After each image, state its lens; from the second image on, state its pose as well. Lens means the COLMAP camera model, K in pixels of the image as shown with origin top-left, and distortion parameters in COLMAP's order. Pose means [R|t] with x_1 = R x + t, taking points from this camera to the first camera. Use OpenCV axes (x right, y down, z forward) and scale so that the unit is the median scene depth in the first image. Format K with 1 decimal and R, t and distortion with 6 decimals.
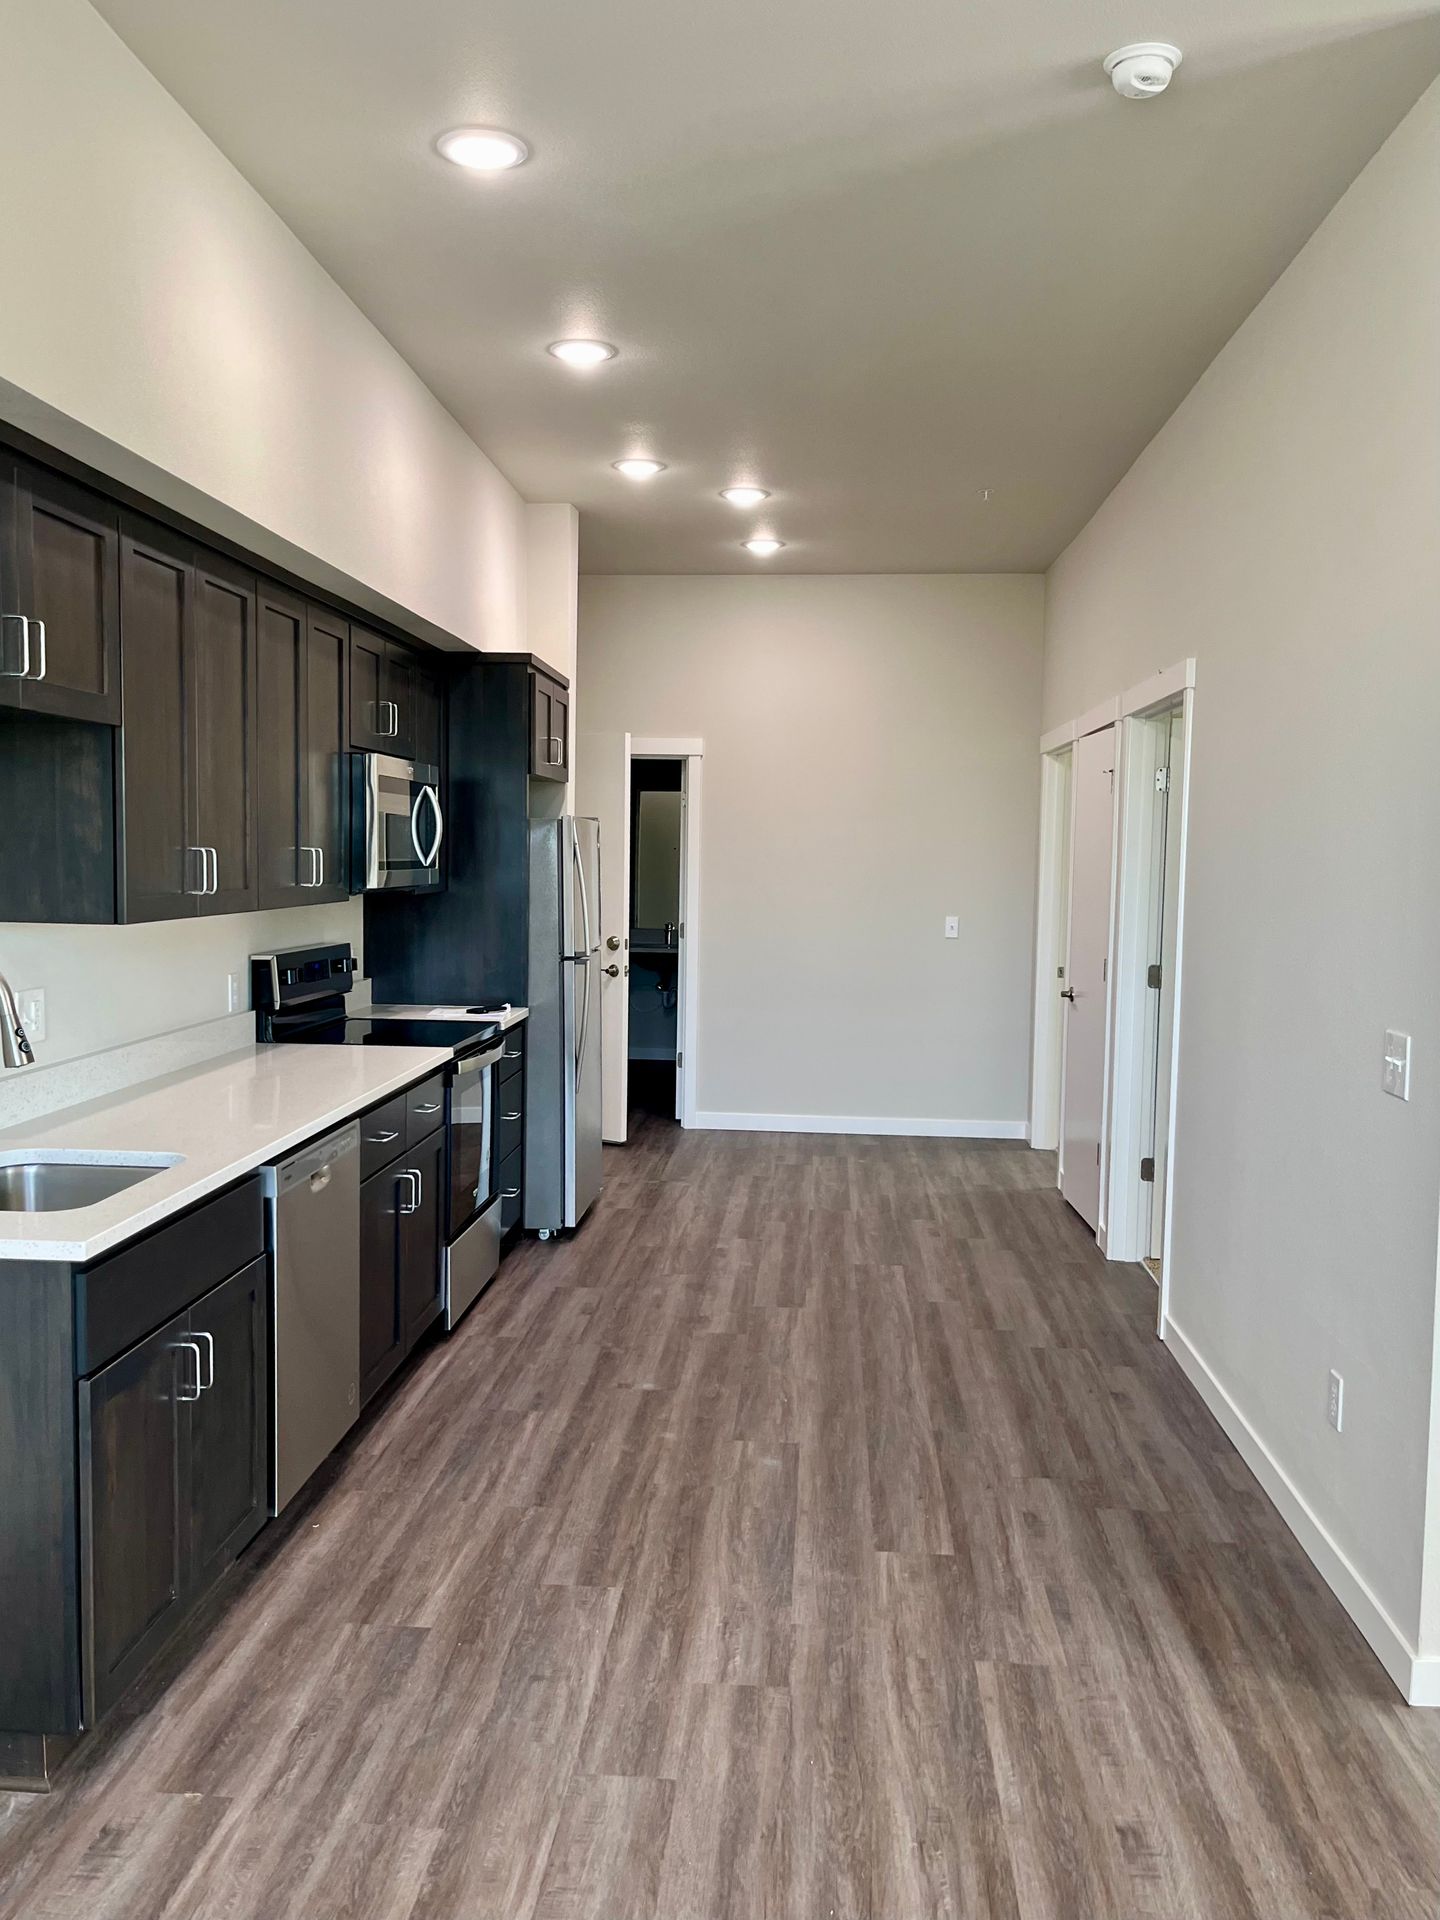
lens RADIAL K [[1451.7, 0, 720.0], [0, 1451.7, 960.0], [0, 0, 1]] dist [0.001350, -0.000340]
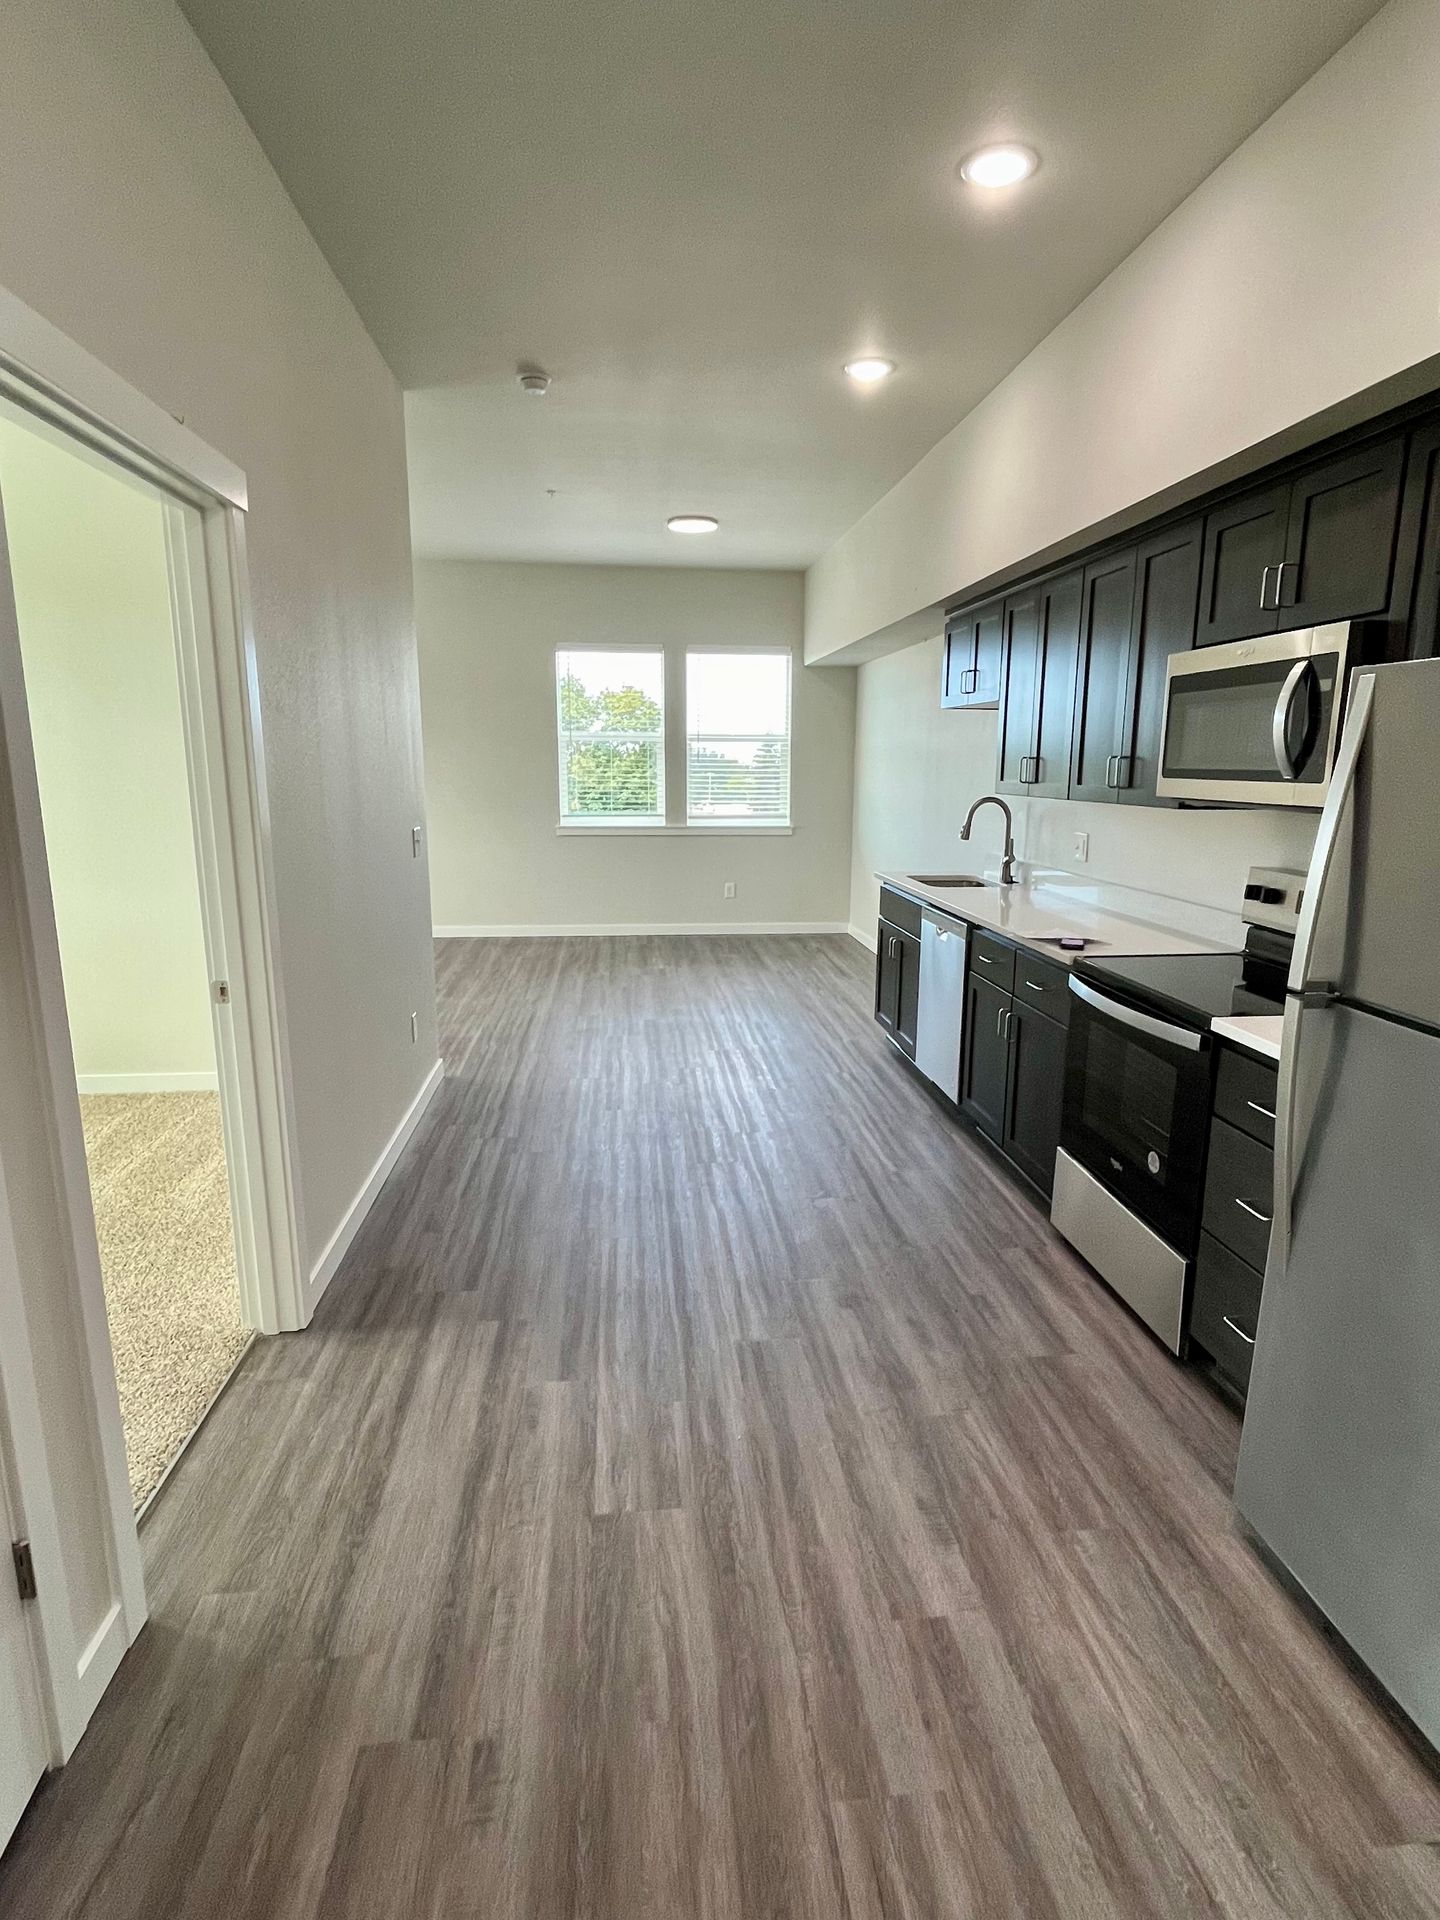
lens RADIAL K [[1024.2, 0, 720.0], [0, 1024.2, 960.0], [0, 0, 1]] dist [-0.000875, -0.000099]
pose [[-0.984154, 0.013542, -0.176799, 0.151872], [-0.033903, 0.964313, 0.262585, -0.096986], [0.174046, 0.264418, -0.948573, 1.389342]]
